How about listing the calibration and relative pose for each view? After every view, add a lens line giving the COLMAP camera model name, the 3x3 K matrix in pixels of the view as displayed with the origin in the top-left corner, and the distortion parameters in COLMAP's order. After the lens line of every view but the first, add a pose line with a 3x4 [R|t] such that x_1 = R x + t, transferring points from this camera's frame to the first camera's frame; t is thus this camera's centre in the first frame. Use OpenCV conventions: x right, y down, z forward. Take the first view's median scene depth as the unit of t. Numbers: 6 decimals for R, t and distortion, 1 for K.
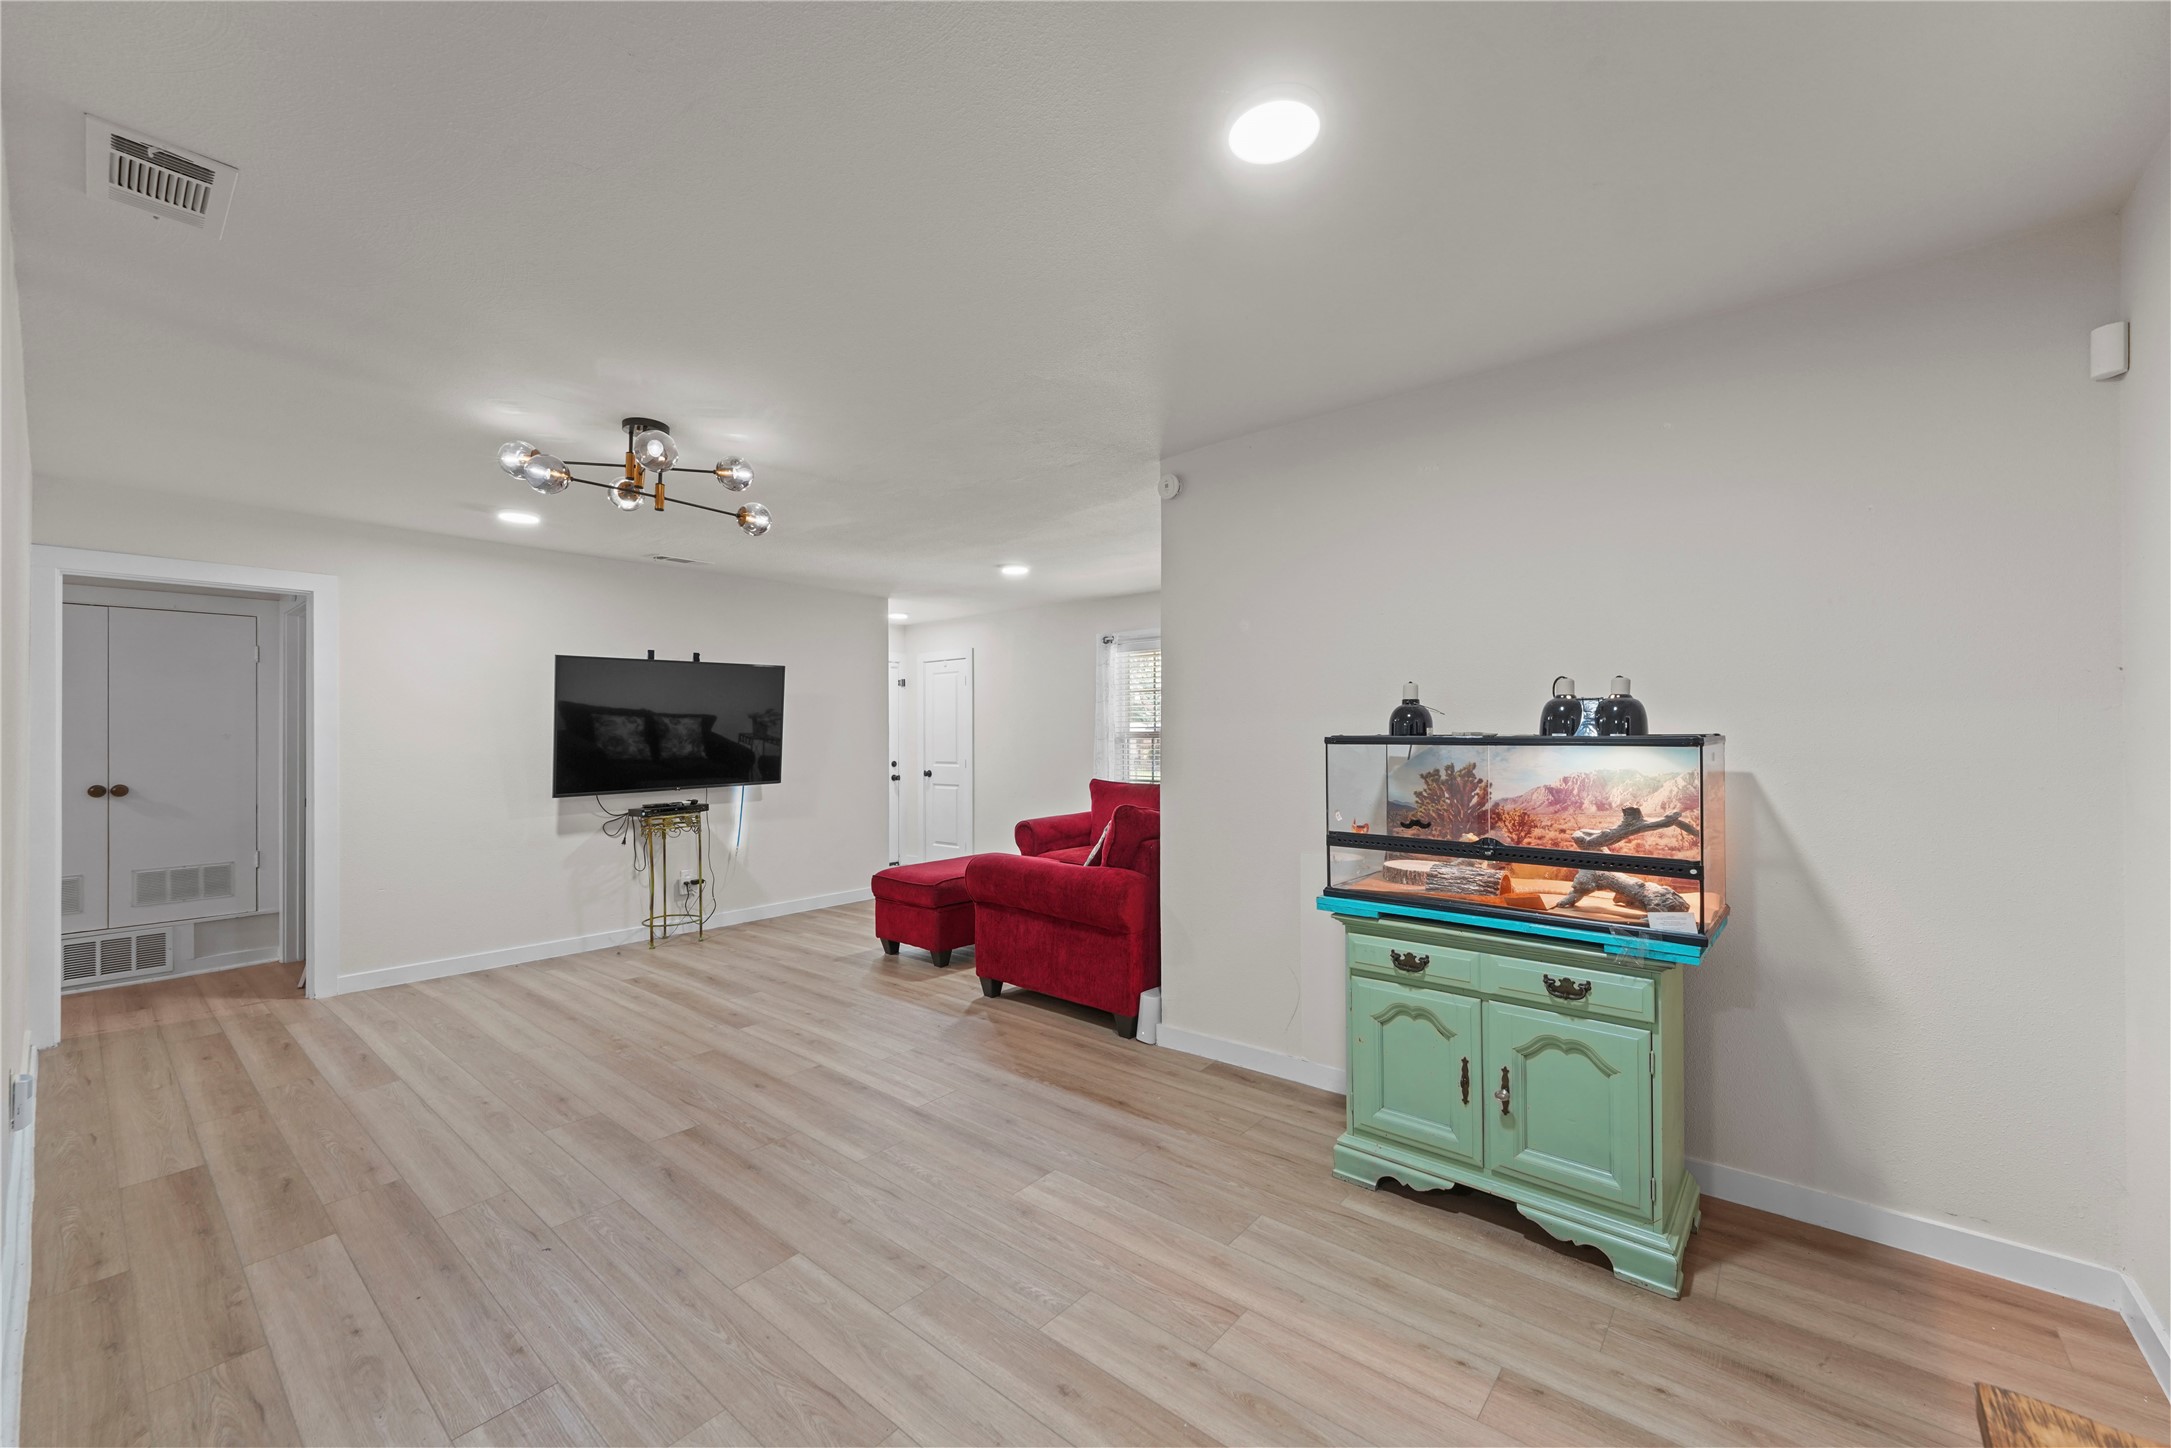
lens RADIAL K [[861.4, 0, 1063.8], [0, 861.4, 732.9], [0, 0, 1]] dist [0.011656, -0.003157]
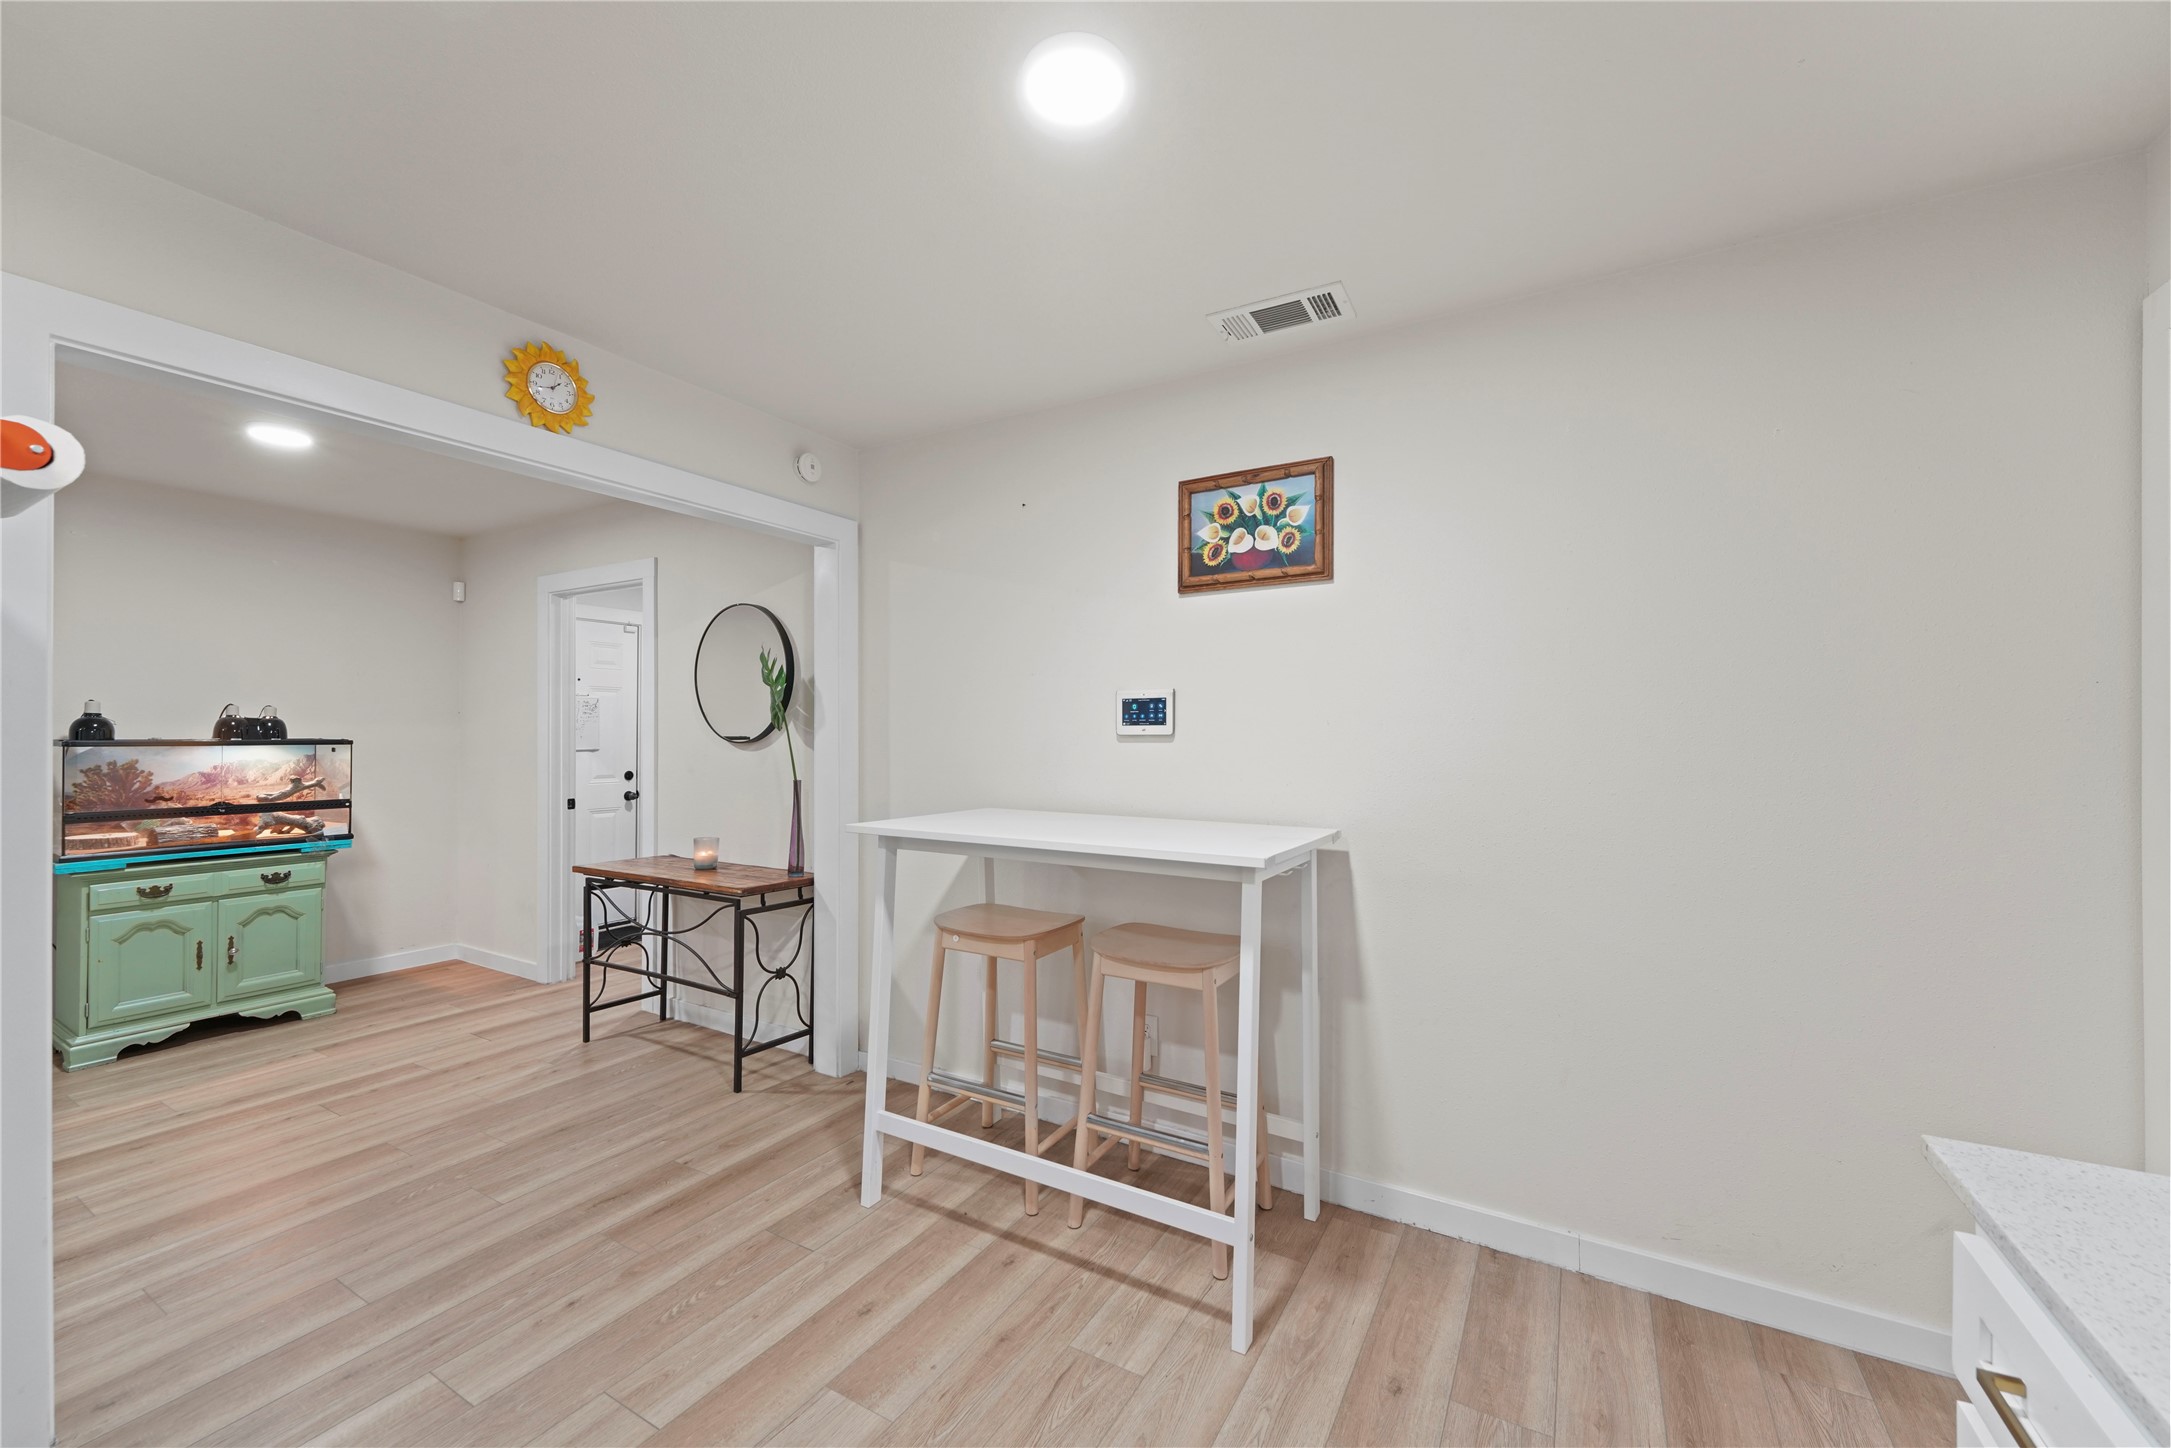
lens RADIAL K [[861.4, 0, 1082.0], [0, 861.4, 721.2], [0, 0, 1]] dist [0.011656, -0.003157]
pose [[-0.179191, 0.017374, 0.983661, -1.043834], [0.000120, 0.999844, -0.017638, -0.002185], [-0.983814, -0.003042, -0.179165, -0.235044]]
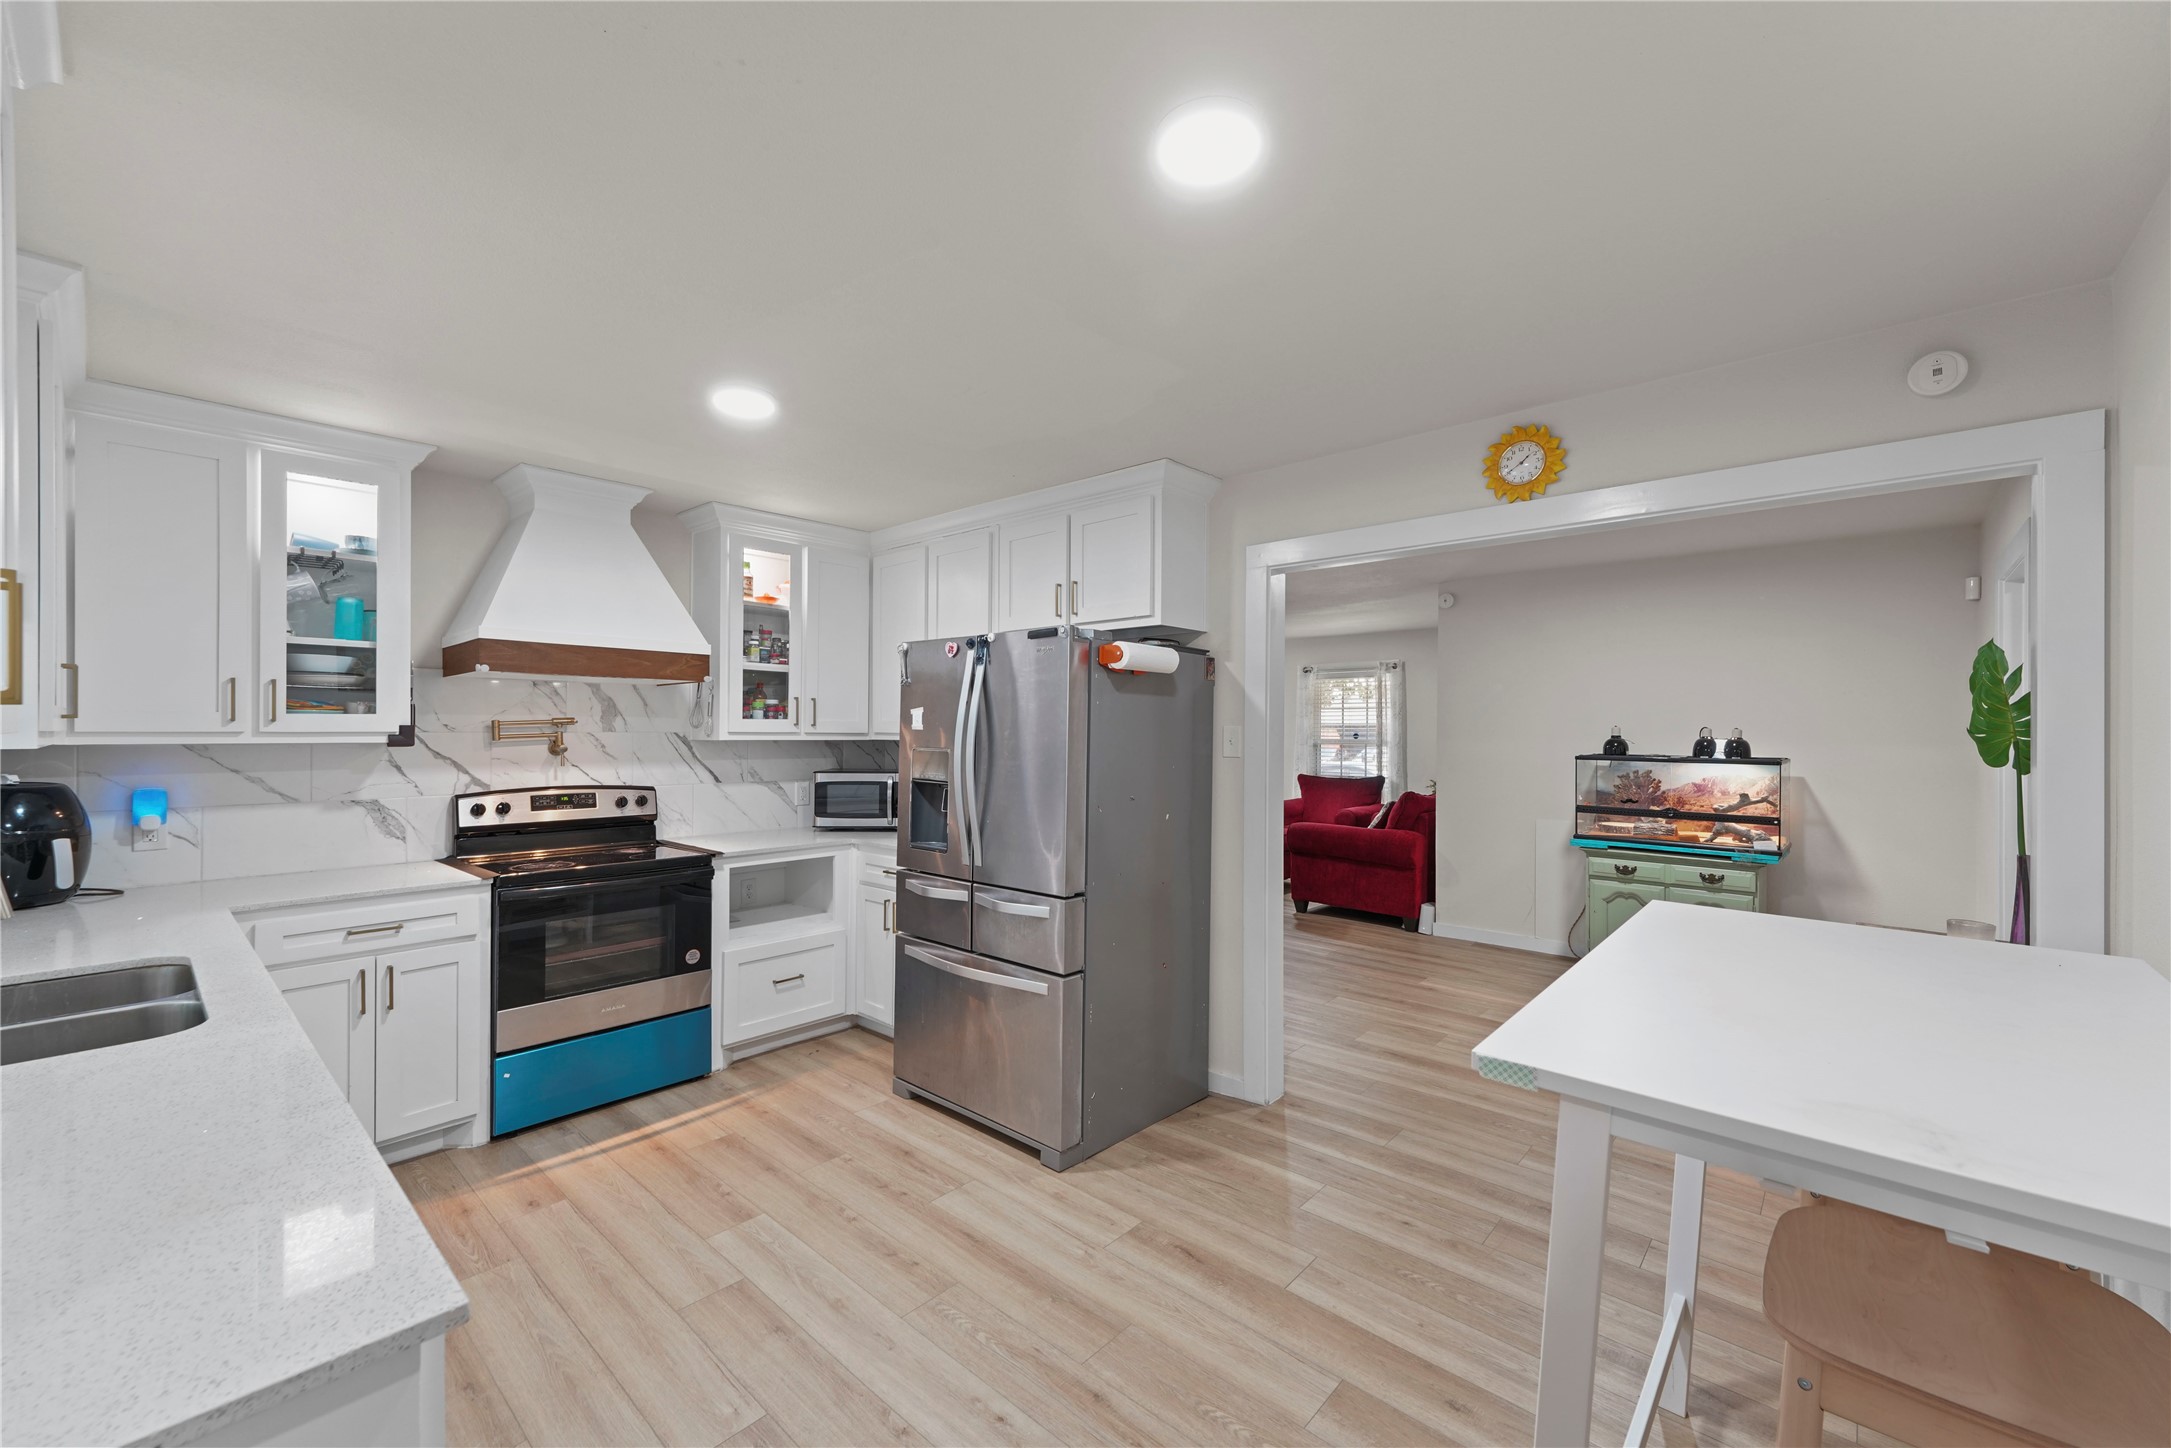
lens RADIAL K [[861.4, 0, 1060.8], [0, 861.4, 731.4], [0, 0, 1]] dist [0.011656, -0.003157]
pose [[0.999362, 0.008471, -0.034682, -0.637033], [-0.008215, 0.999938, 0.007520, -0.045085], [0.034744, -0.007230, 0.999370, -0.792884]]
